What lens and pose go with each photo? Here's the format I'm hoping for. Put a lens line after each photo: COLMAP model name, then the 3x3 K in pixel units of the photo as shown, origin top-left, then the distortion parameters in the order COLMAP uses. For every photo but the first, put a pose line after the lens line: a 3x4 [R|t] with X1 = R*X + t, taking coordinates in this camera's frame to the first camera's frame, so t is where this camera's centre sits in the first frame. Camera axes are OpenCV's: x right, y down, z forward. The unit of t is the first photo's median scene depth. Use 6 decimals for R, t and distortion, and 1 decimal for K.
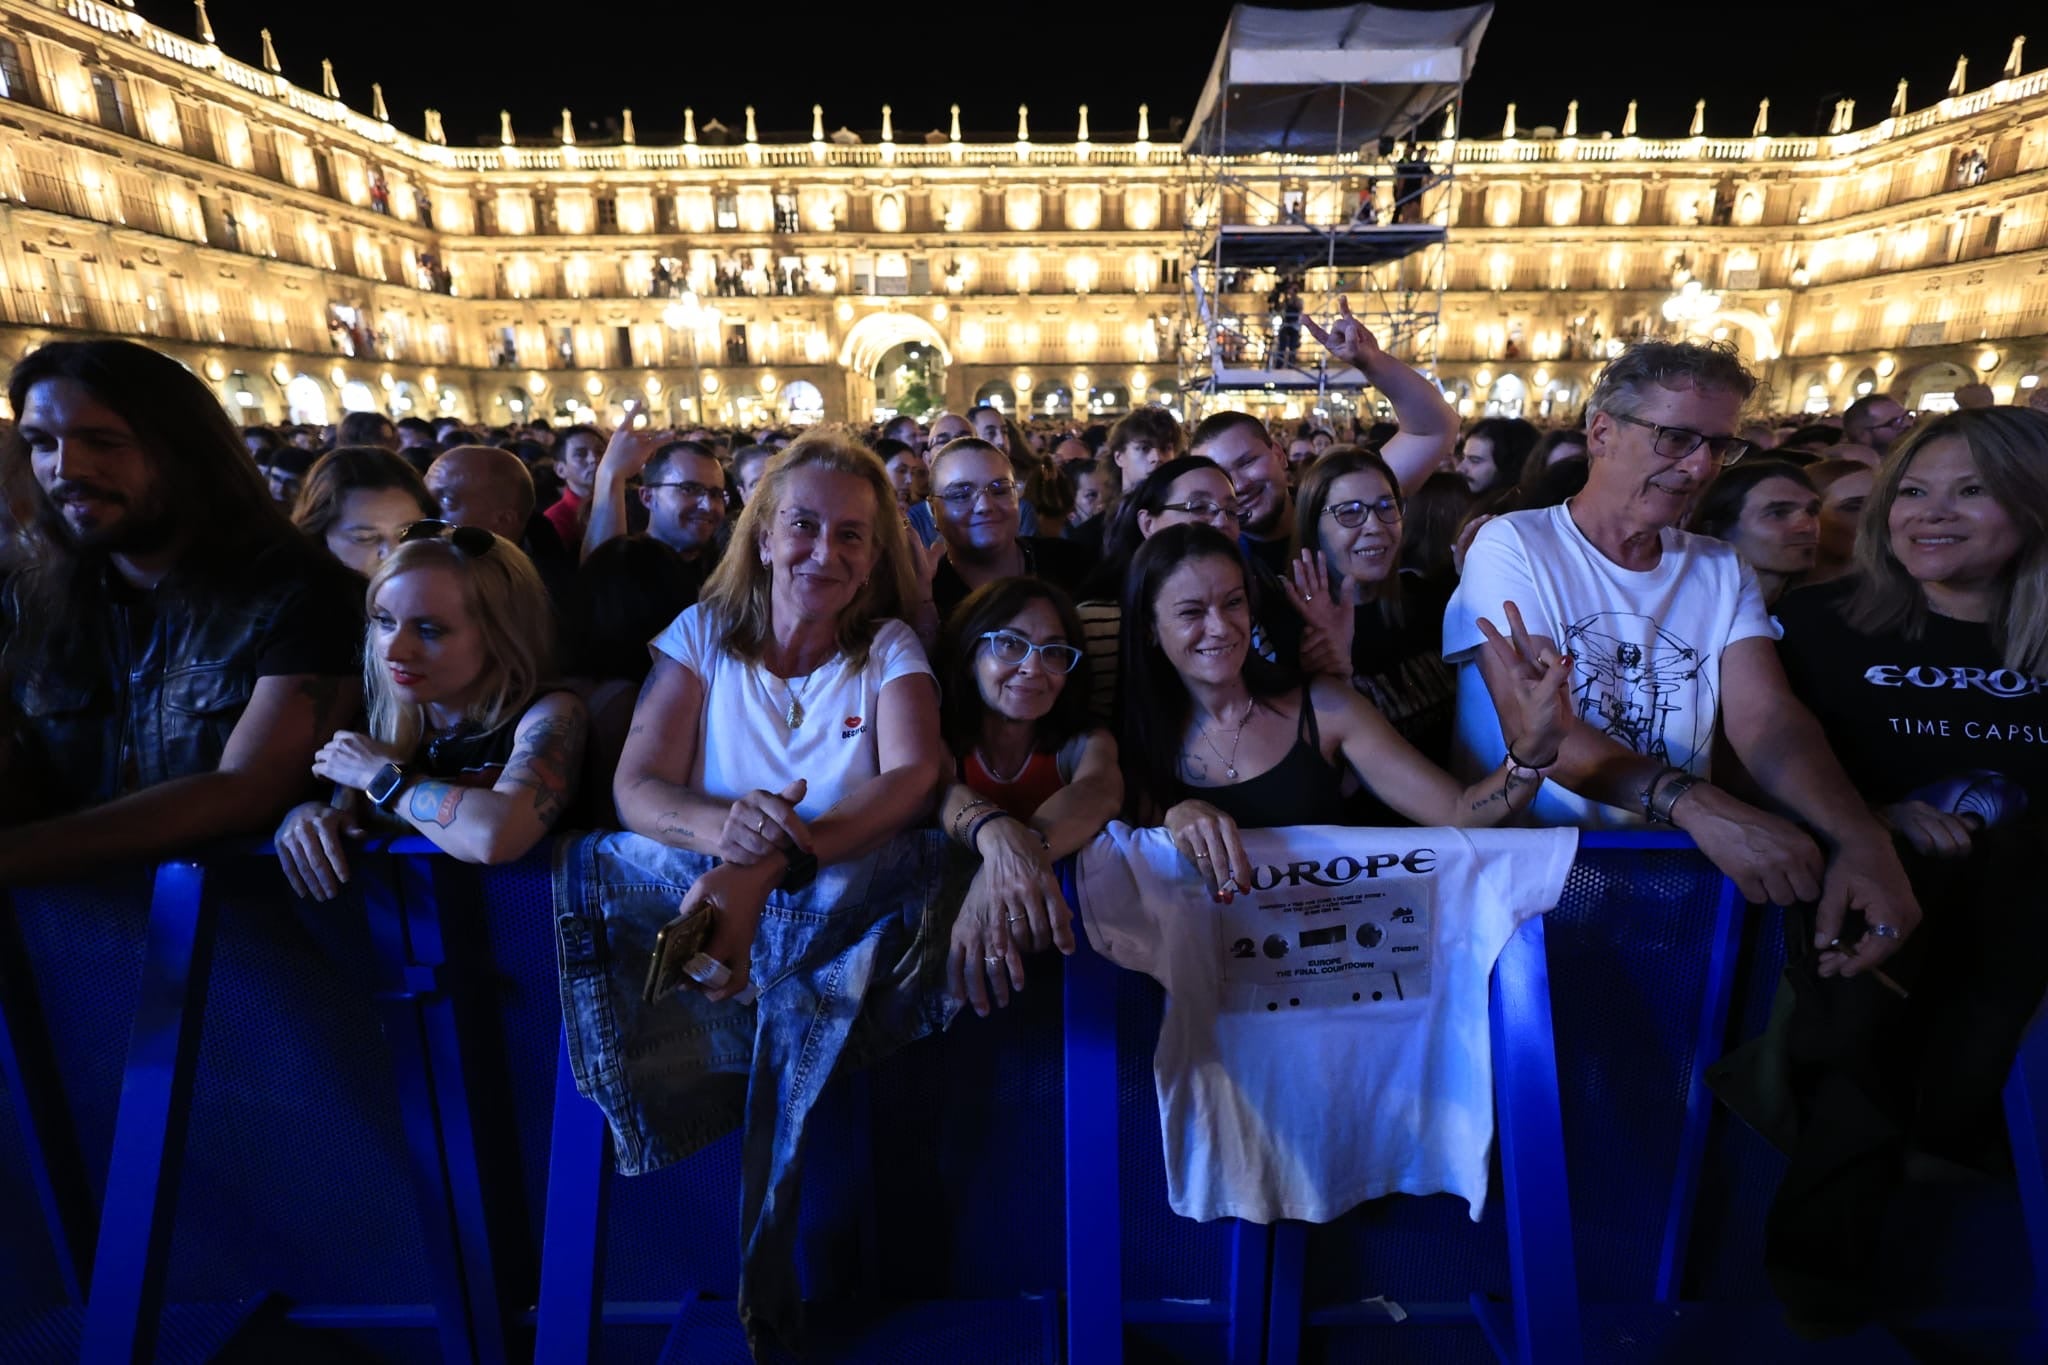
lens RADIAL K [[947.5, 0, 1025.4], [0, 947.5, 682.0], [0, 0, 1]] dist [0.001111, 0.000237]
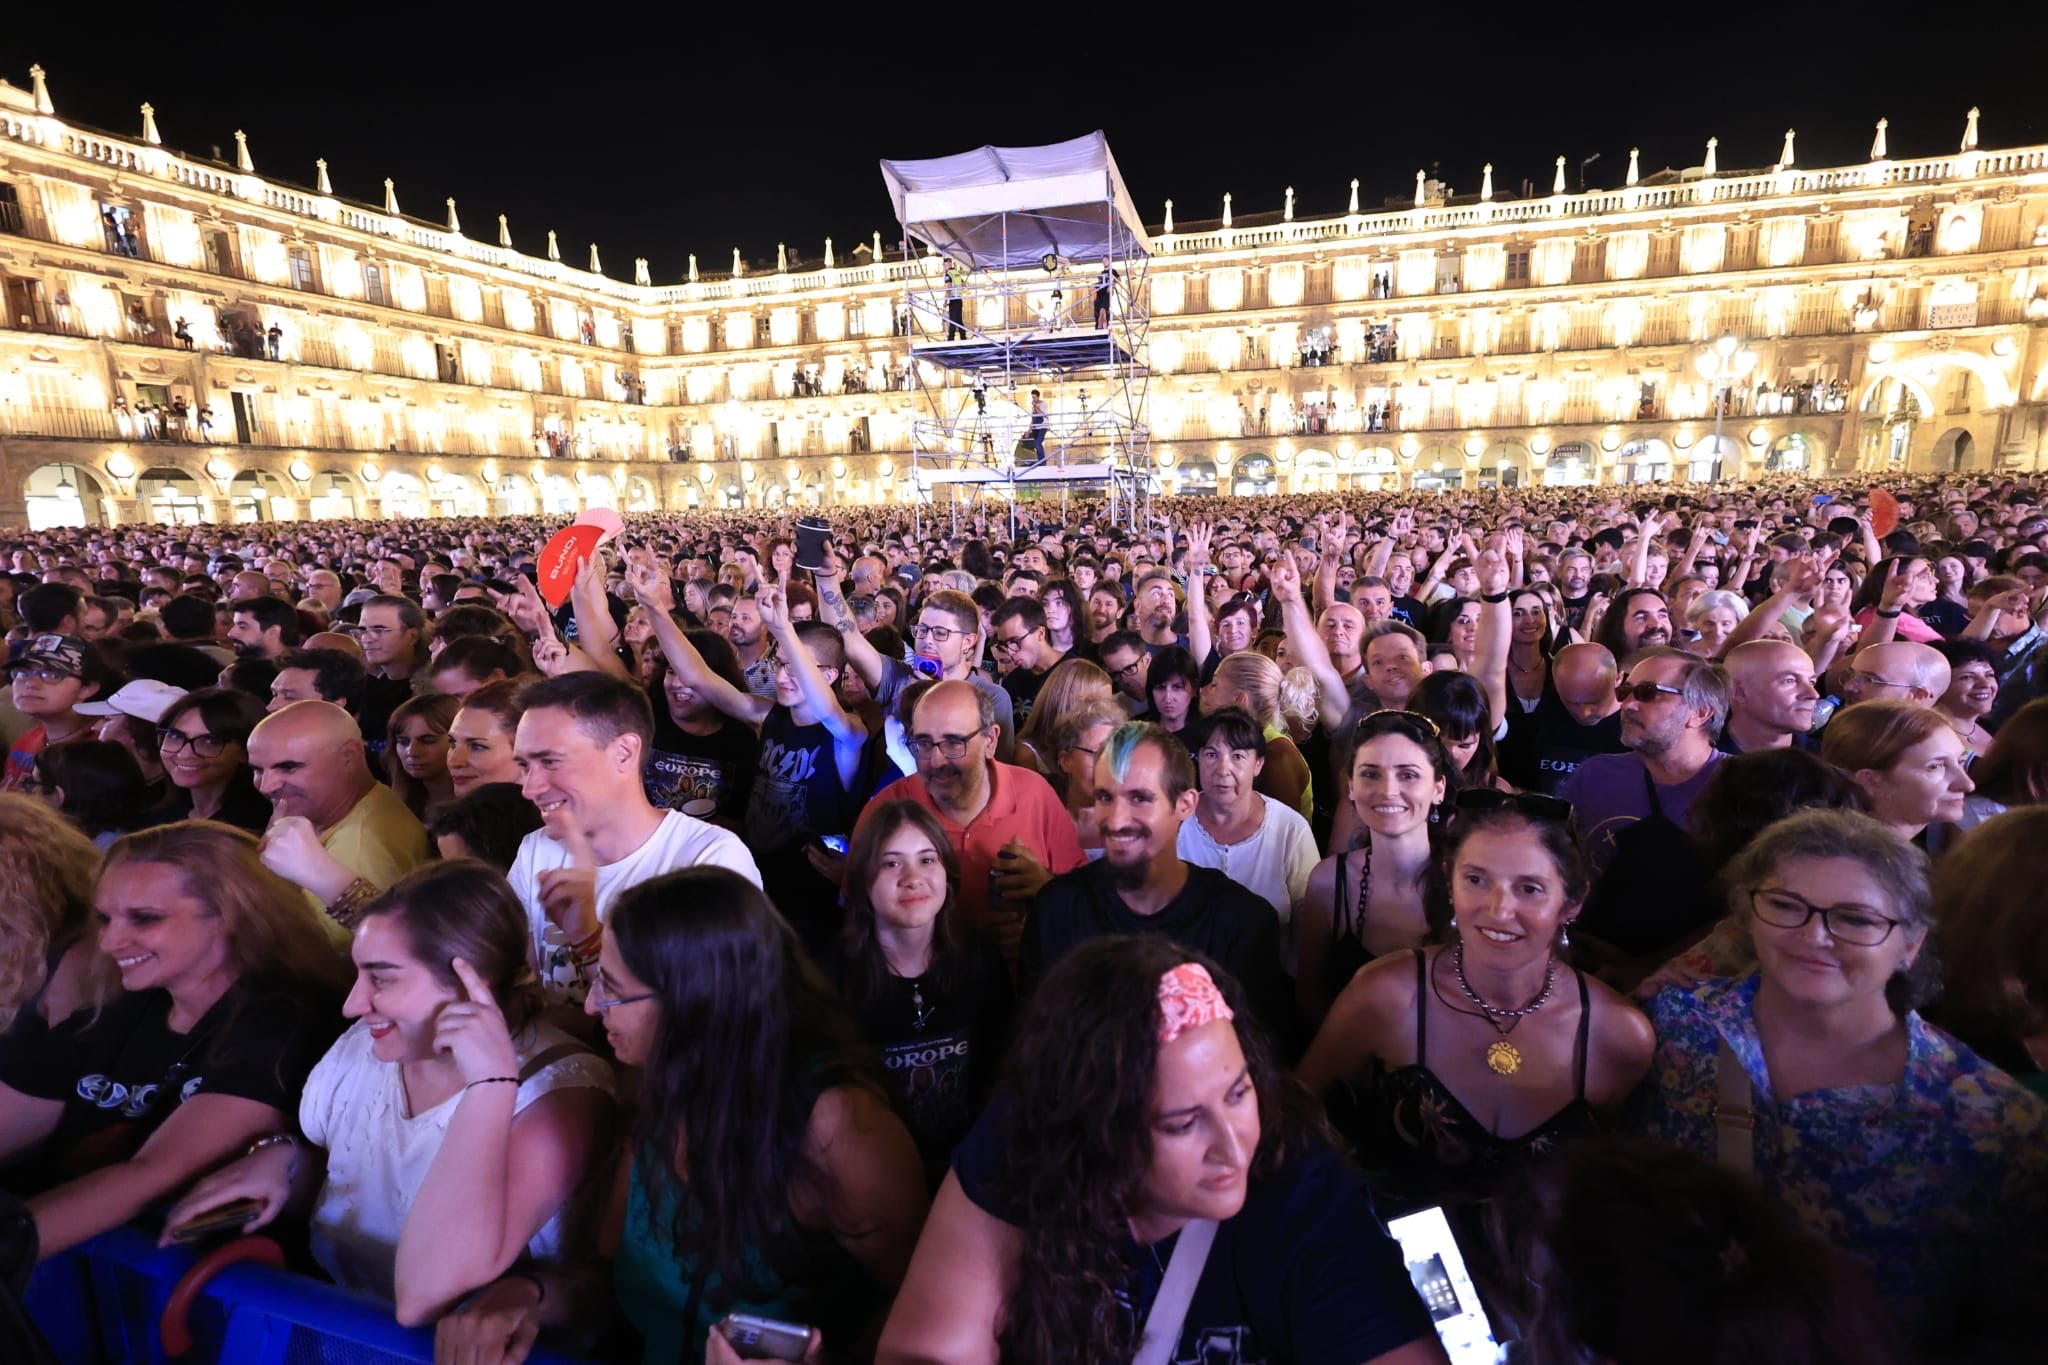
lens RADIAL K [[947.5, 0, 1033.8], [0, 947.5, 670.2], [0, 0, 1]] dist [0.001111, 0.000237]
pose [[0.960631, 0.032578, -0.275912, 0.219897], [-0.054318, 0.995959, -0.071519, -0.009318], [0.272467, 0.083691, 0.958518, 0.001955]]
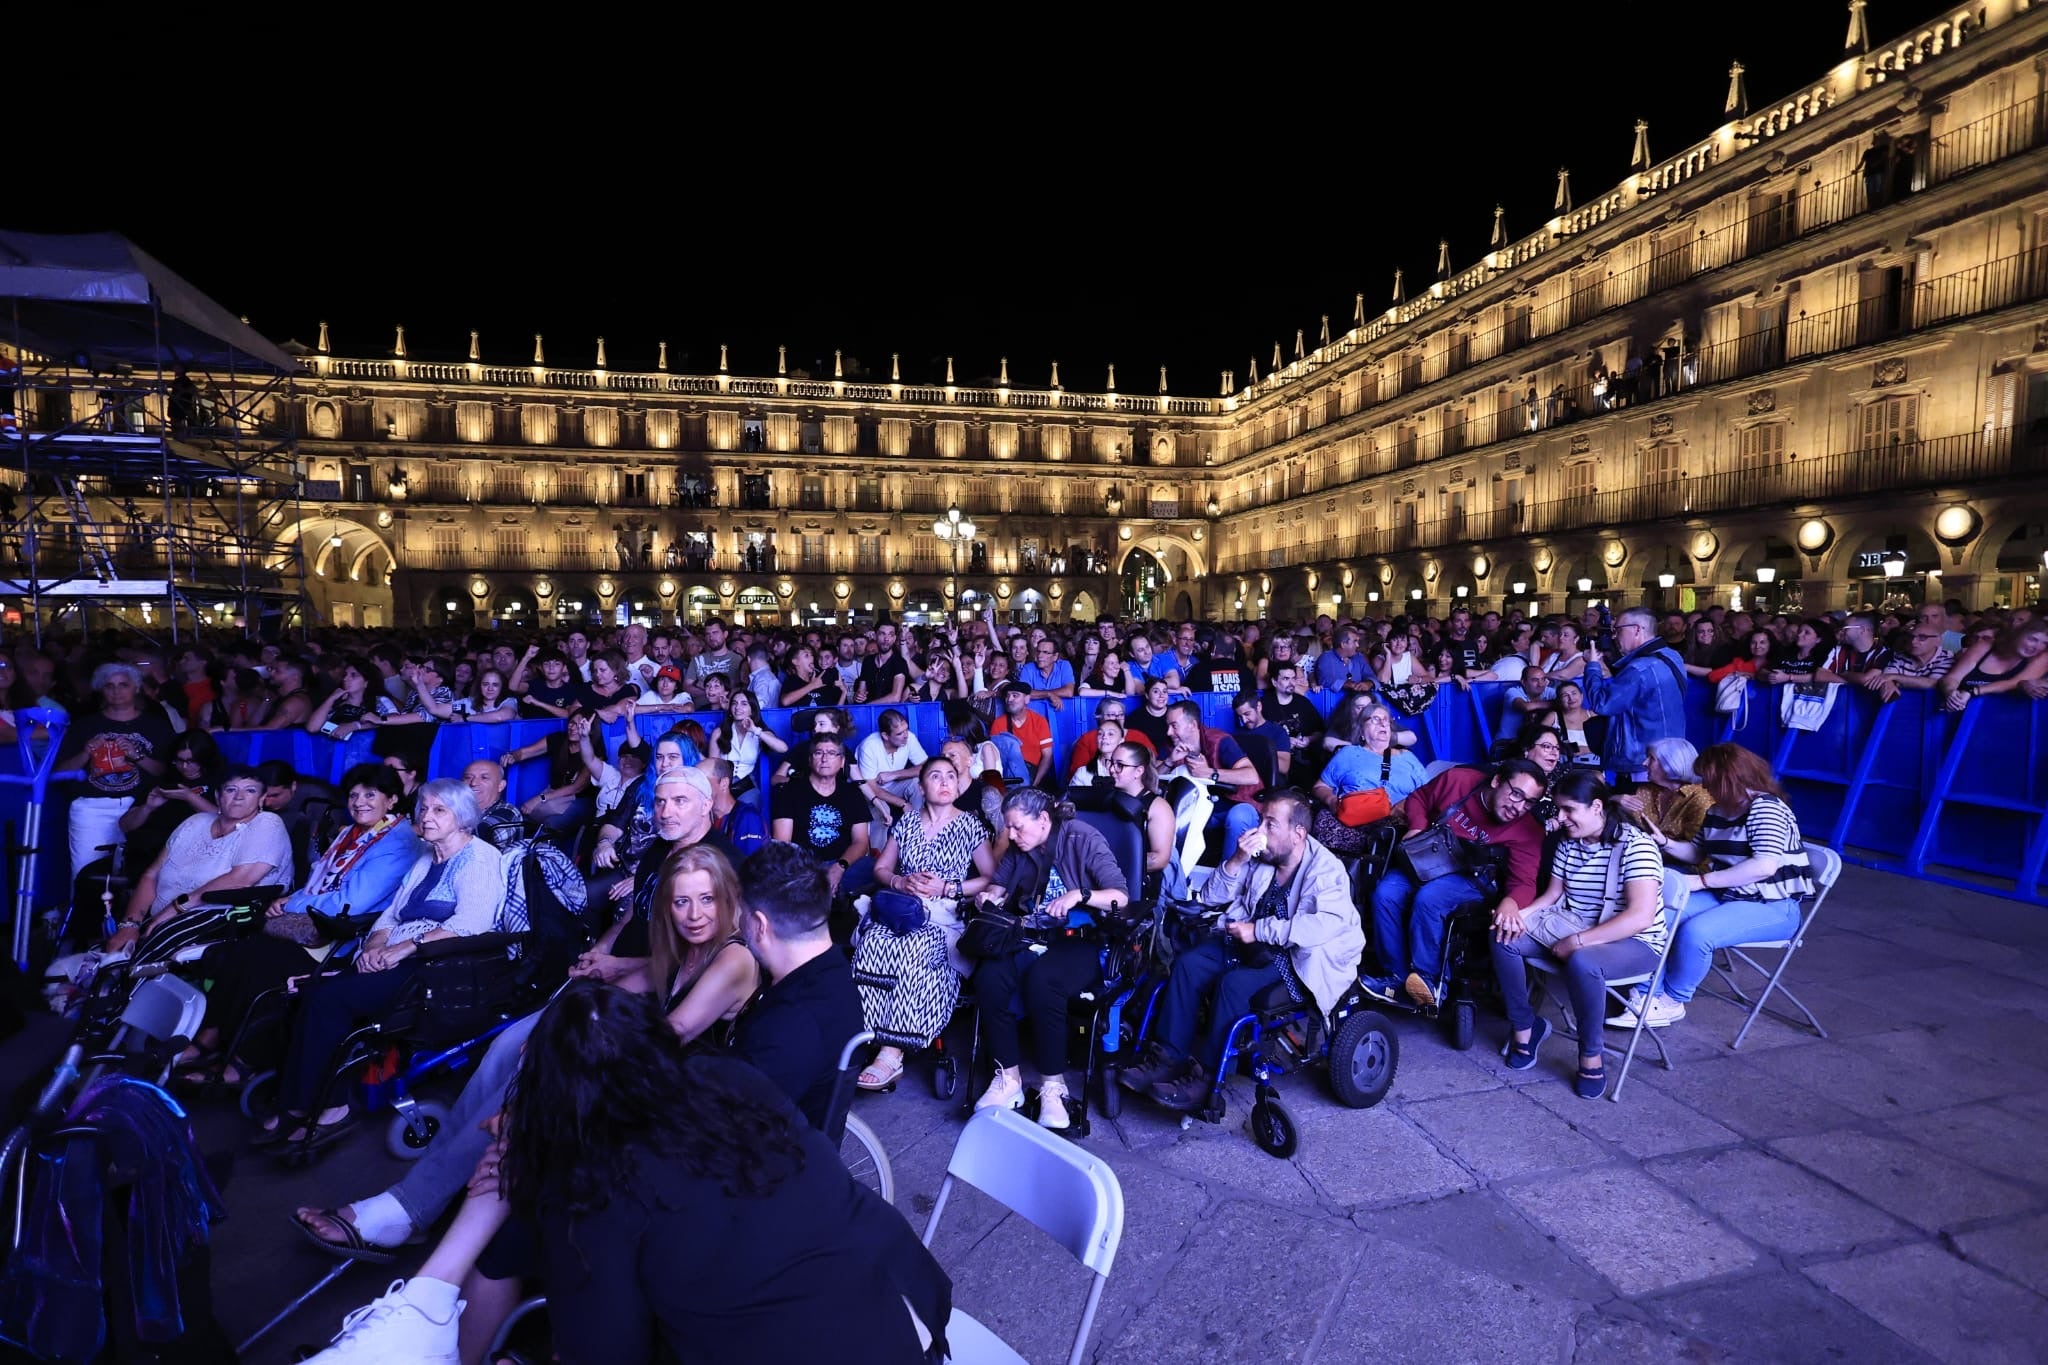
lens RADIAL K [[947.5, 0, 1019.1], [0, 947.5, 688.2], [0, 0, 1]] dist [0.001111, 0.000237]
pose [[0.981711, -0.007899, 0.190215, 0.371027], [0.046068, 0.979303, -0.197089, 0.000244], [-0.184721, 0.202247, 0.961756, -0.014886]]
